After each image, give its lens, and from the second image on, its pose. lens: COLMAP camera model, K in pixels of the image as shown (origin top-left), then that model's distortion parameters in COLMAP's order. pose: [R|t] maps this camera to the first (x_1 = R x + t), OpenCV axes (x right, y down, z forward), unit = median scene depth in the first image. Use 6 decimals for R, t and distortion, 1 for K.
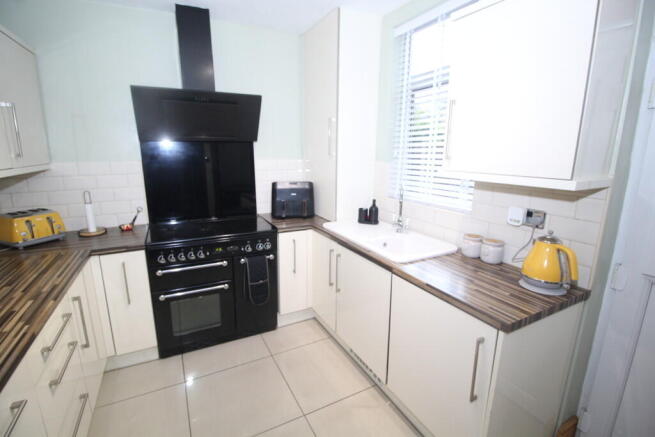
lens RADIAL K [[309.2, 0, 327.5], [0, 309.2, 218.5], [0, 0, 1]] dist [-0.001911, -0.012807]
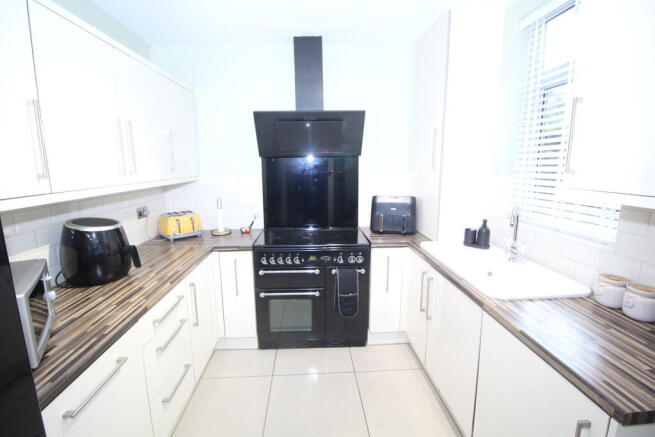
lens RADIAL K [[309.2, 0, 327.5], [0, 309.2, 218.5], [0, 0, 1]] dist [-0.001911, -0.012807]
pose [[0.909251, 0.059563, -0.411964, 0.120086], [-0.076622, 0.996747, -0.025002, -0.010824], [0.409134, 0.054298, 0.910857, 0.047751]]
